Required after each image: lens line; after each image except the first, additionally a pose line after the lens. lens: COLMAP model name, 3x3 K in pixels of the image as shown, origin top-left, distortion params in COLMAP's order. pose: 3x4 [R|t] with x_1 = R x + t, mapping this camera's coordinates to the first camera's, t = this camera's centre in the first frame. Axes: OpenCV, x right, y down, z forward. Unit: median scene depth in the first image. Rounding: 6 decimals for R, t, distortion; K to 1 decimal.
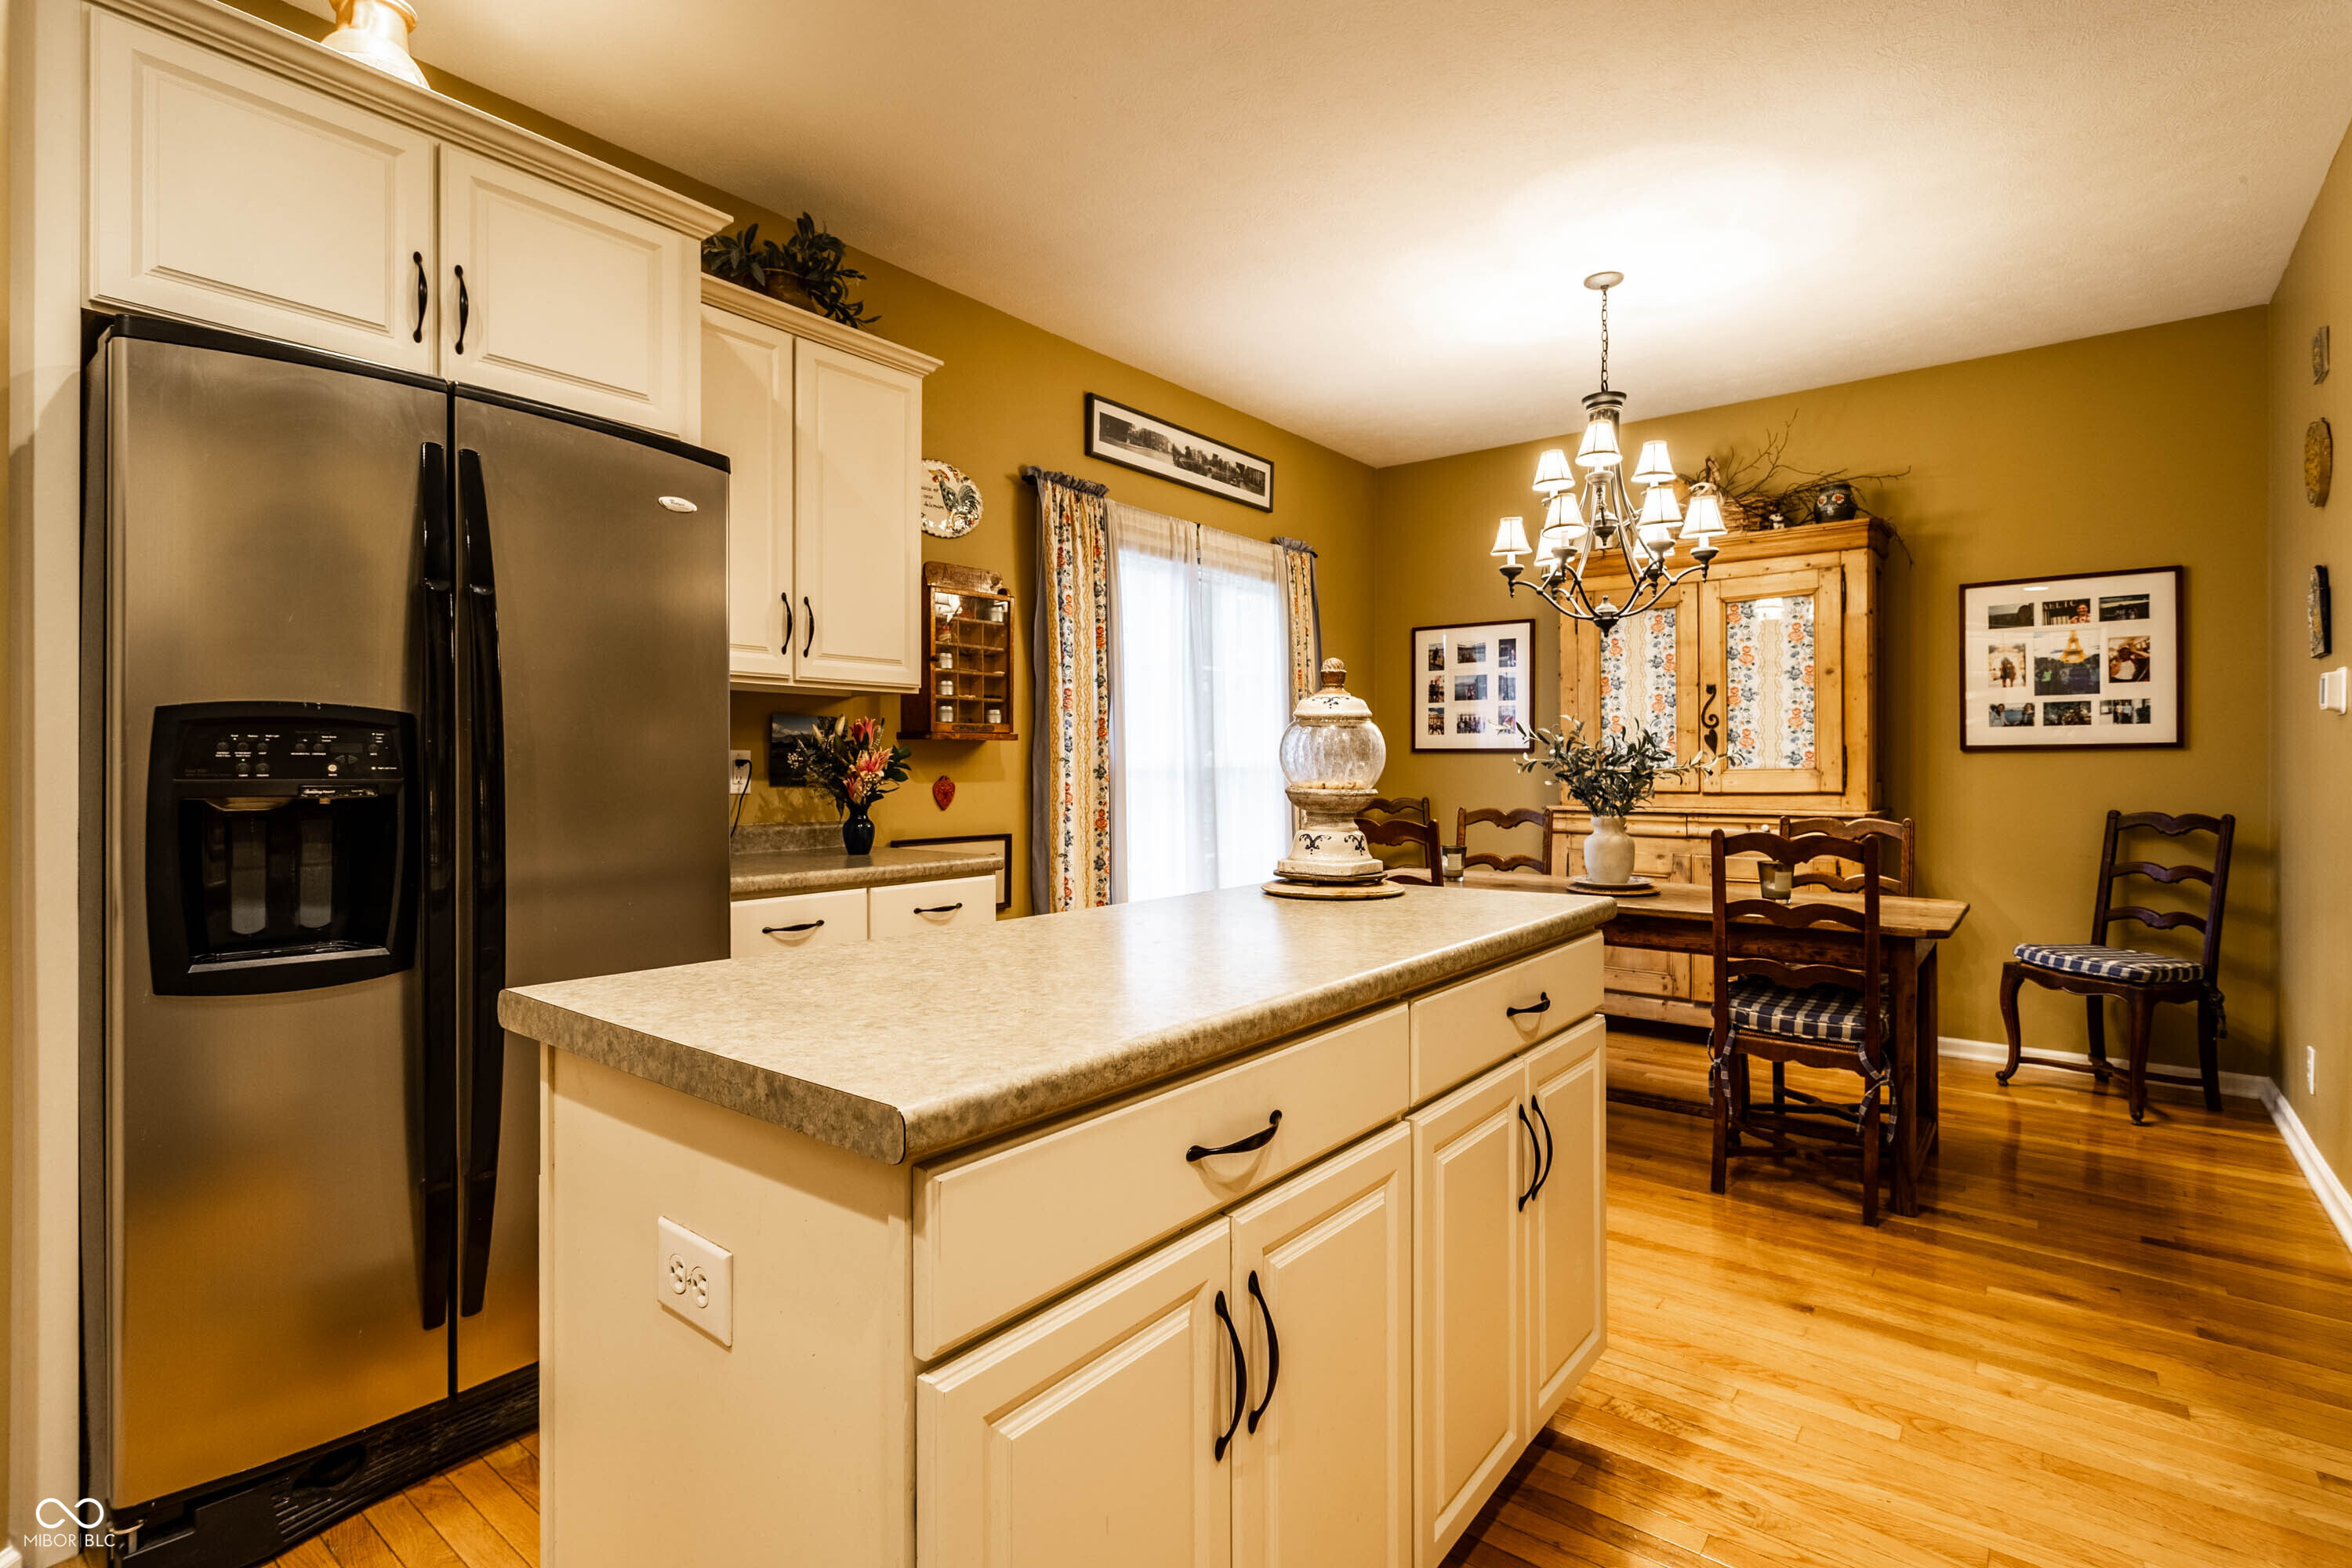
lens RADIAL K [[1109.1, 0, 1132.0], [0, 1109.1, 769.4], [0, 0, 1]] dist [0.004921, -0.001051]
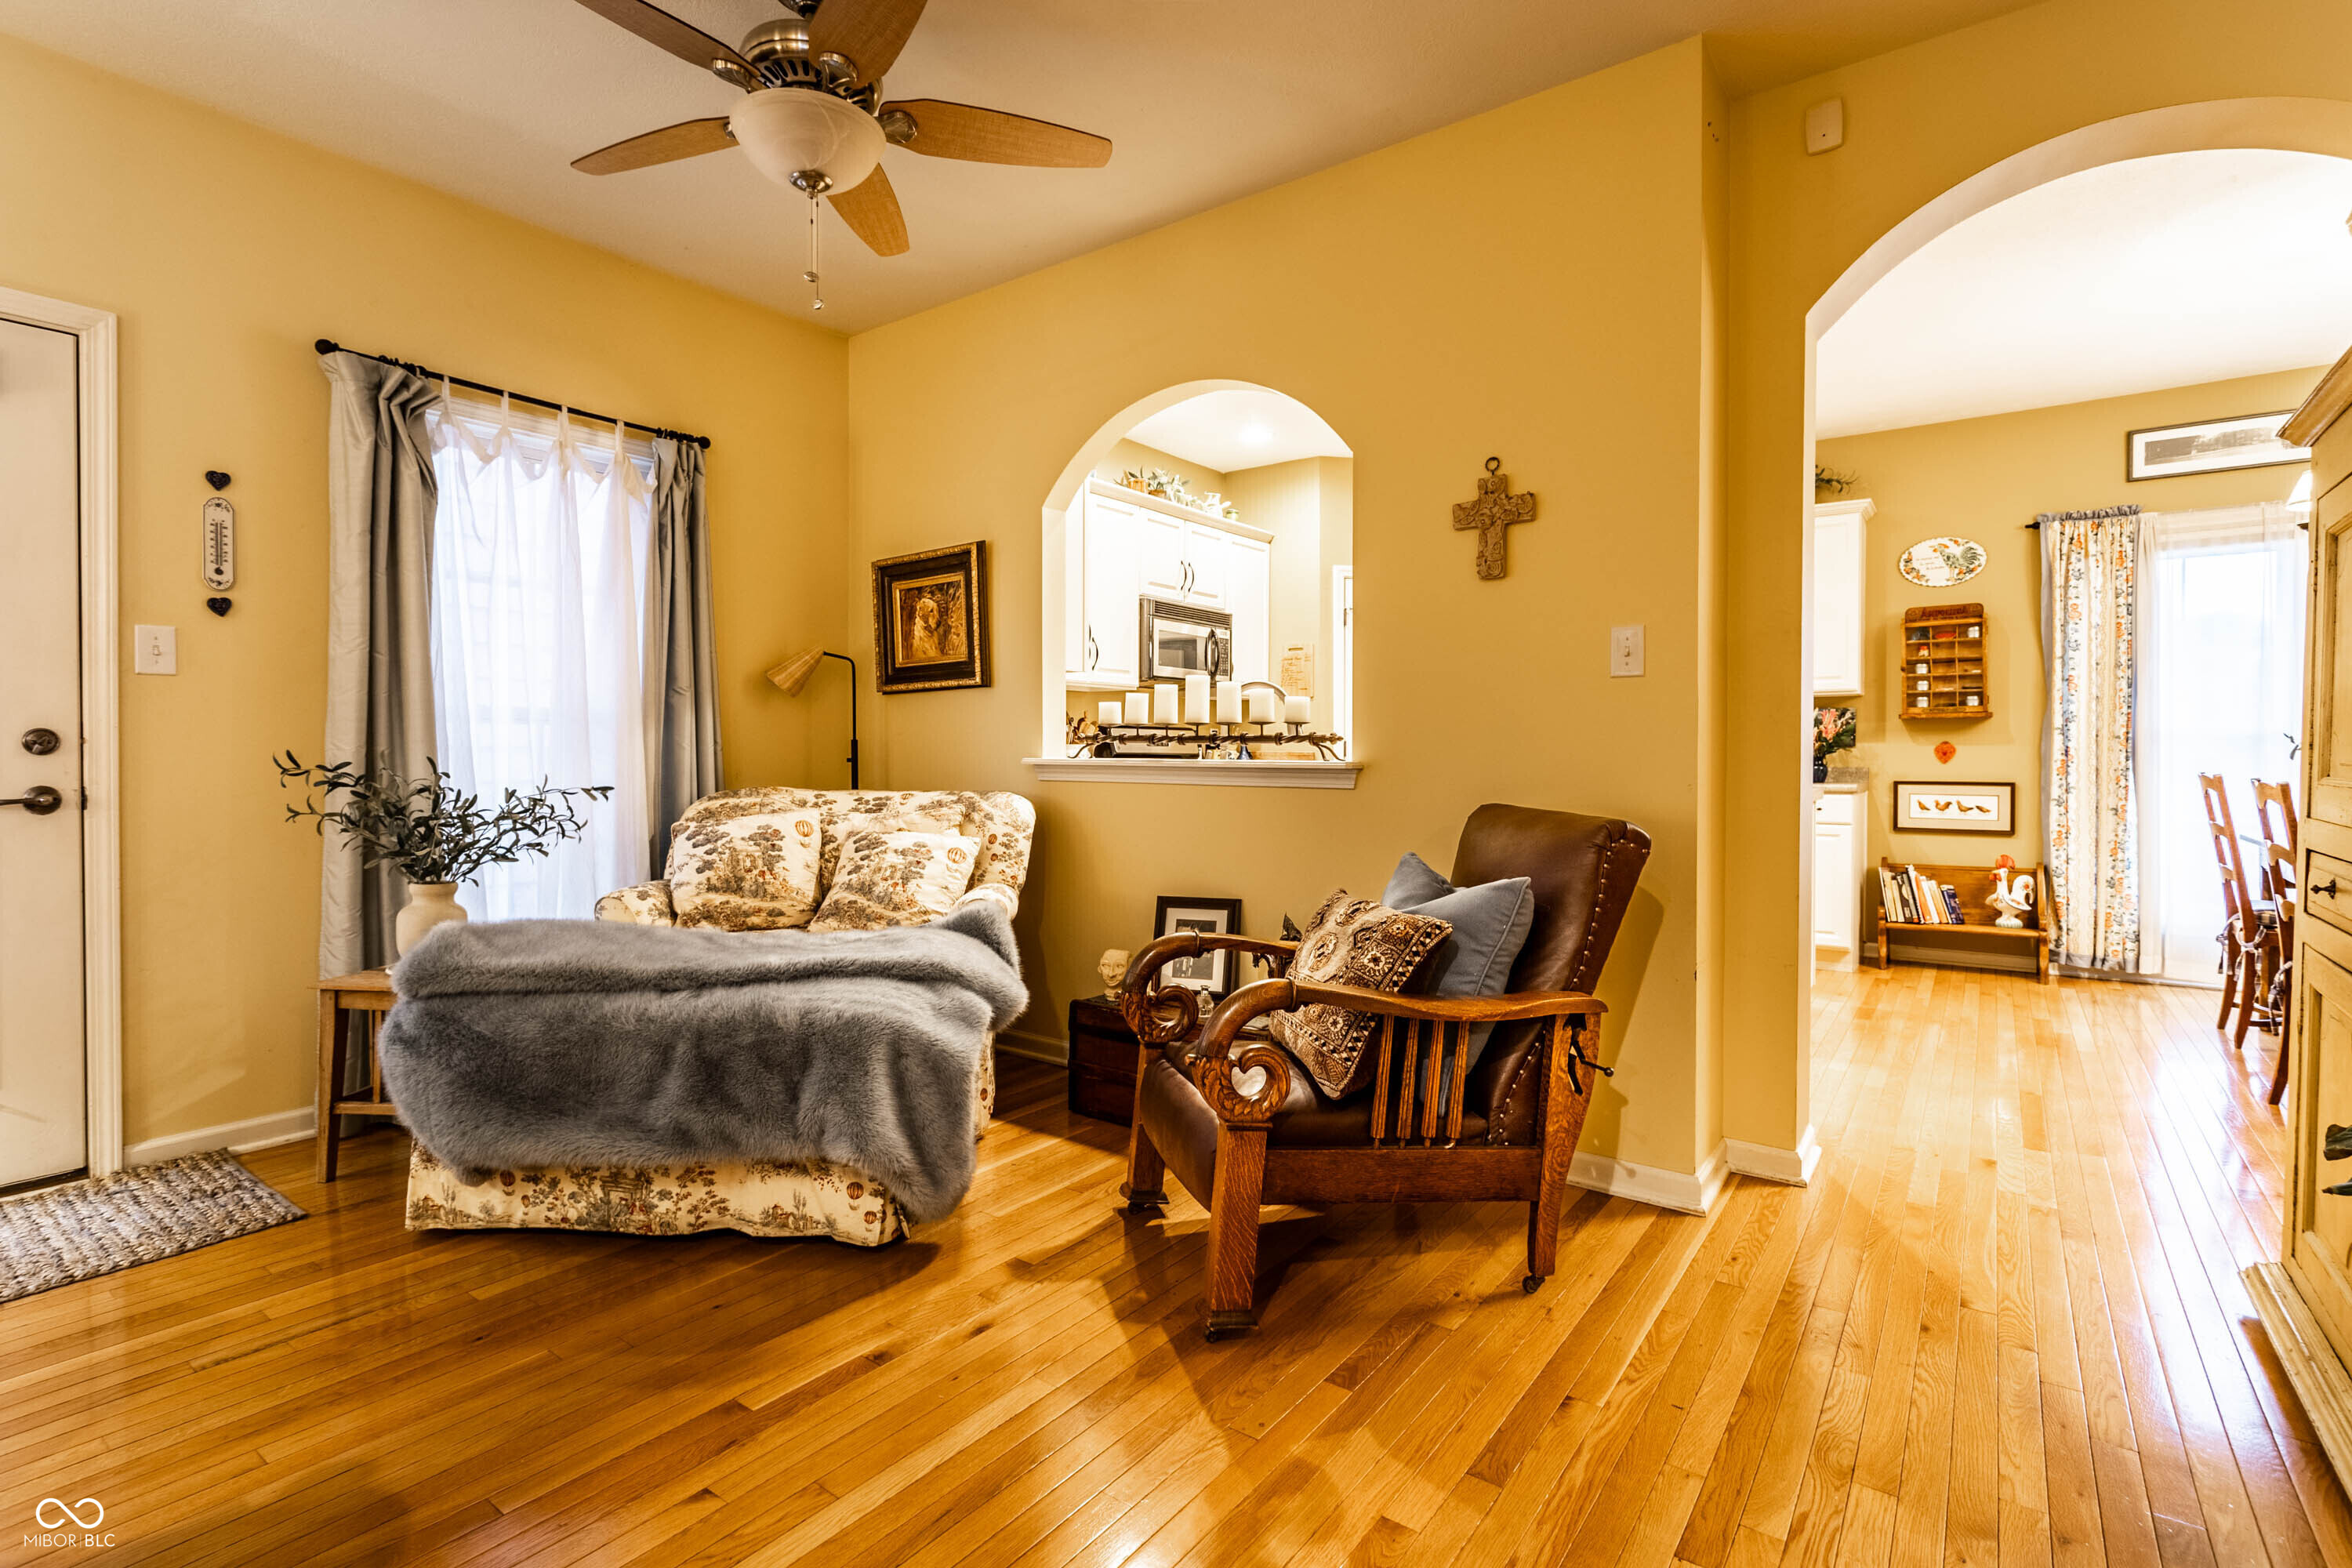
lens RADIAL K [[1093.8, 0, 1172.9], [0, 1093.8, 766.0], [0, 0, 1]] dist [0.000422, 0.000178]
pose [[0.048330, 0.011108, -0.998770, 1.164451], [-0.002319, 0.999937, 0.011009, 0.023201], [0.998829, 0.001784, 0.048353, -0.127551]]
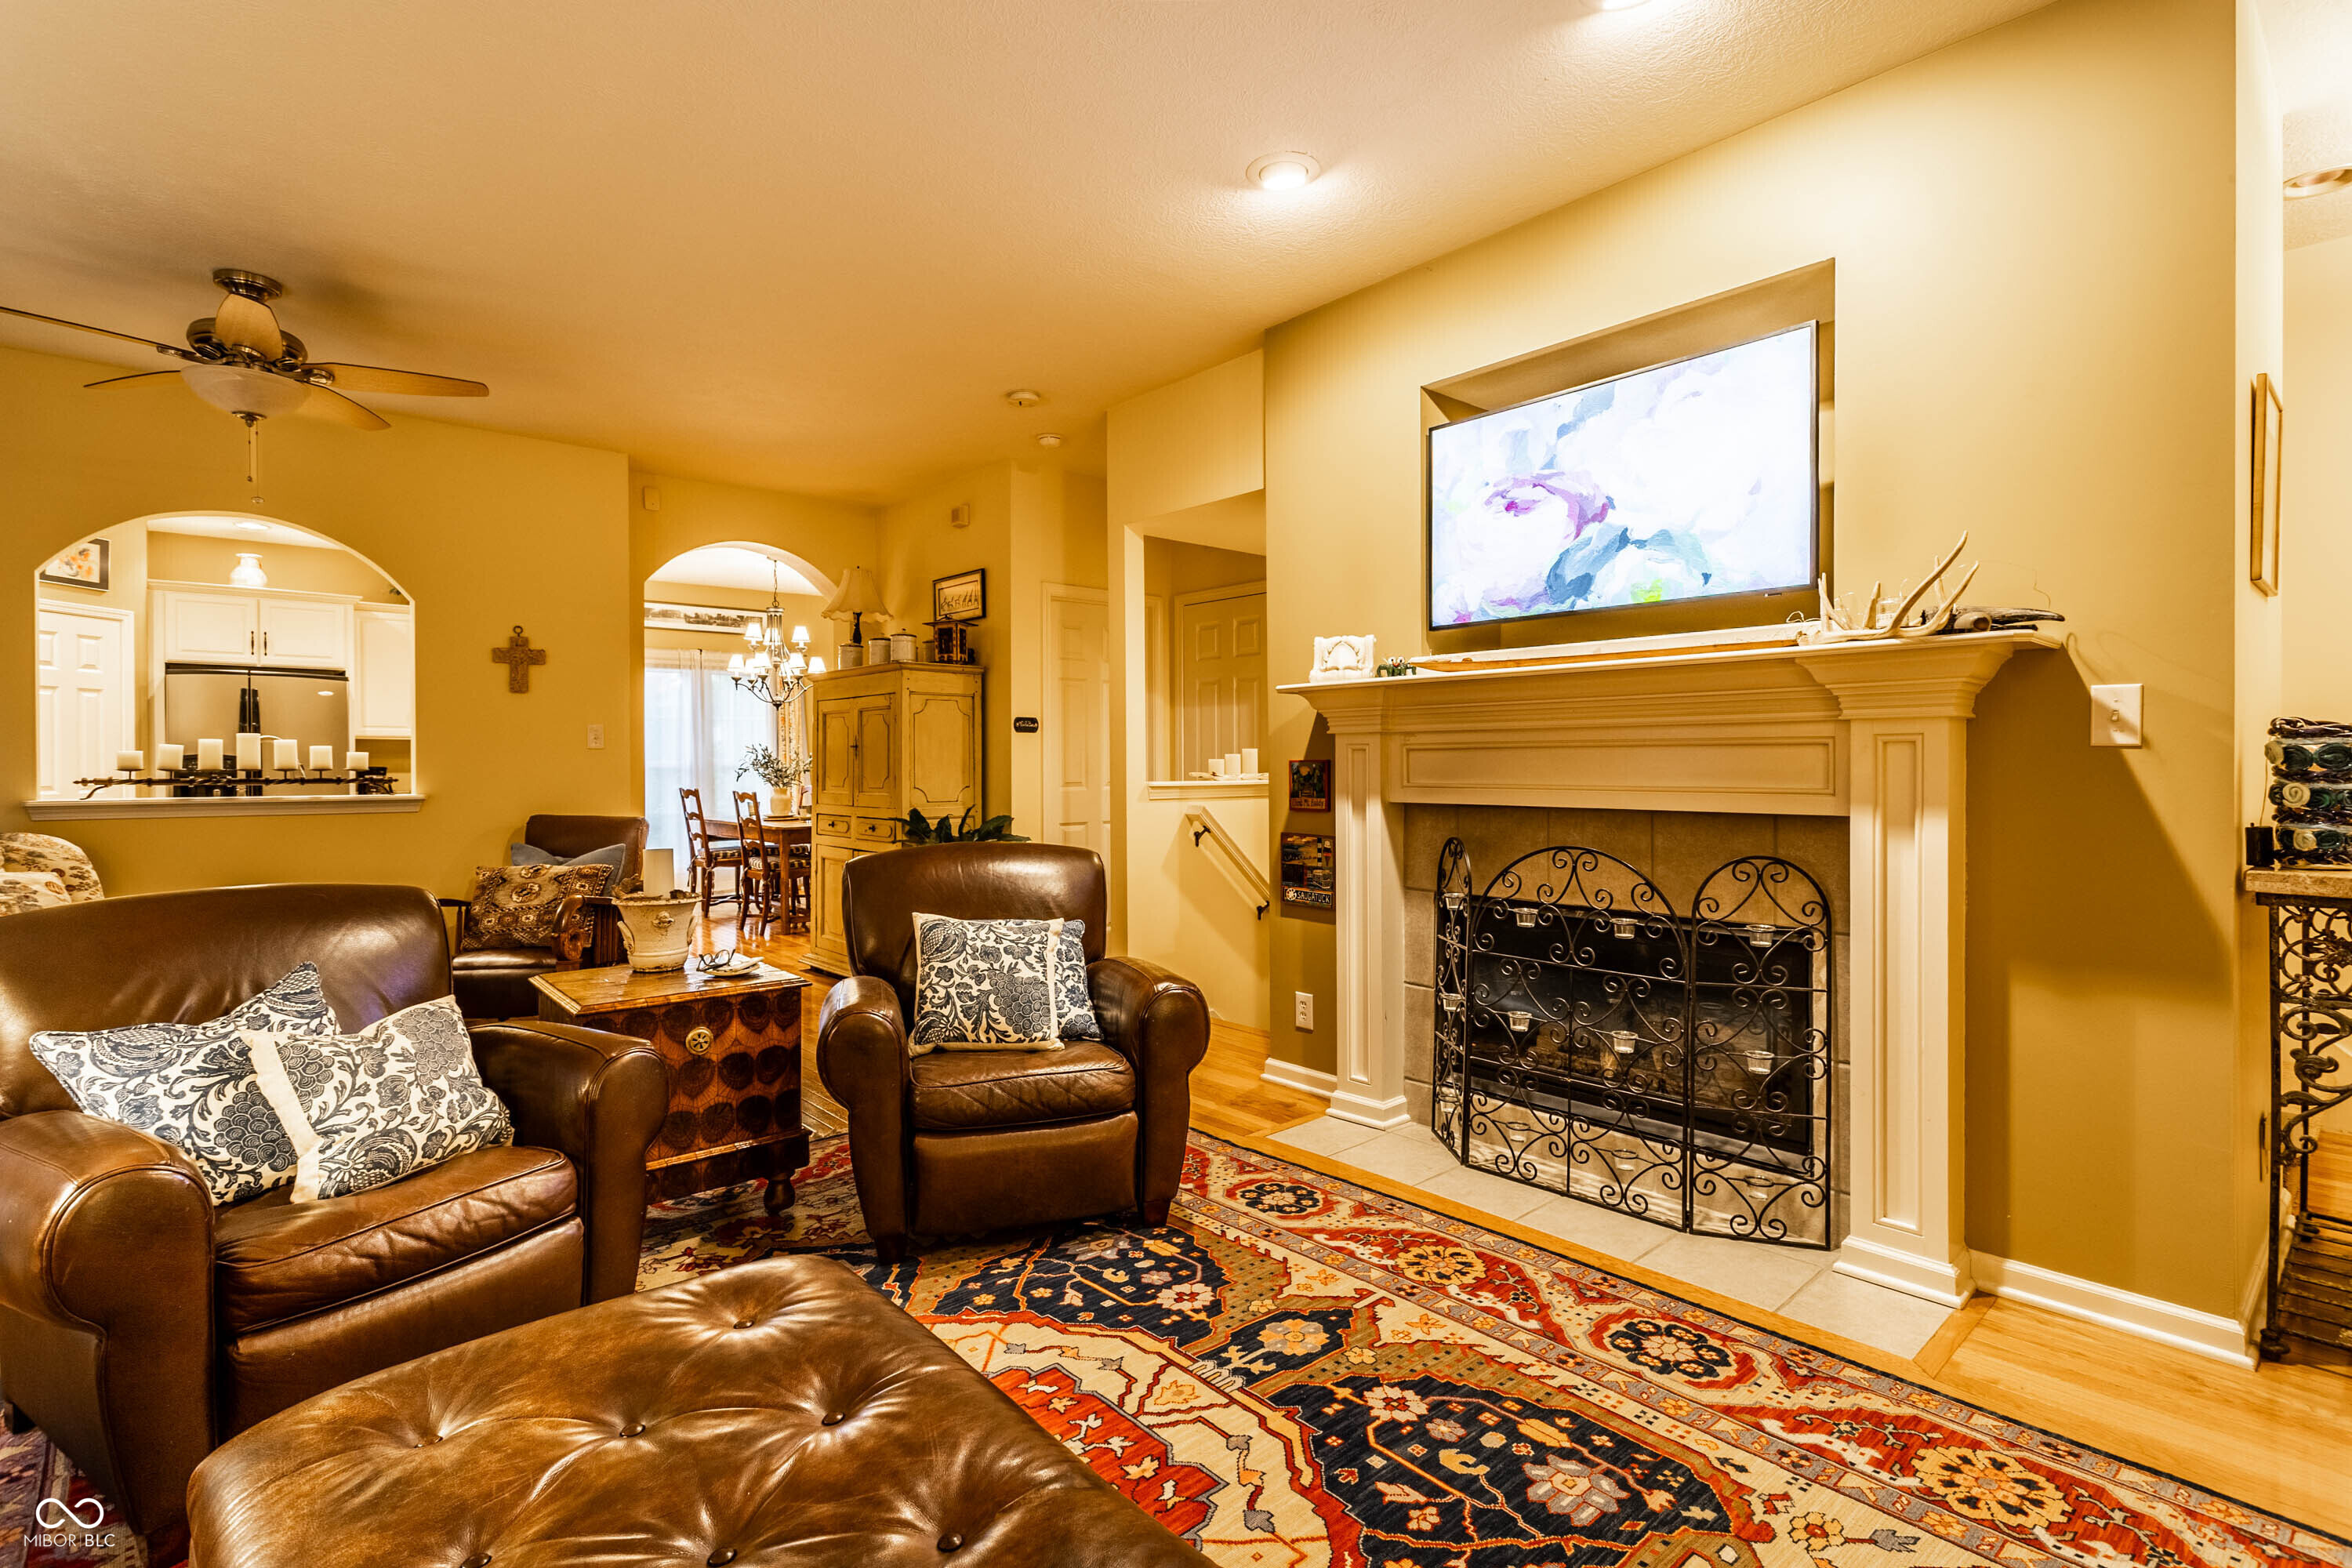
lens RADIAL K [[1116.7, 0, 1176.0], [0, 1116.7, 784.0], [0, 0, 1]] dist [-0.000790, 0.000011]
pose [[0.988270, 0.000377, -0.152719, 1.437664], [0.002116, 0.999867, 0.016160, -0.001530], [0.152705, -0.016293, 0.988138, -1.073127]]
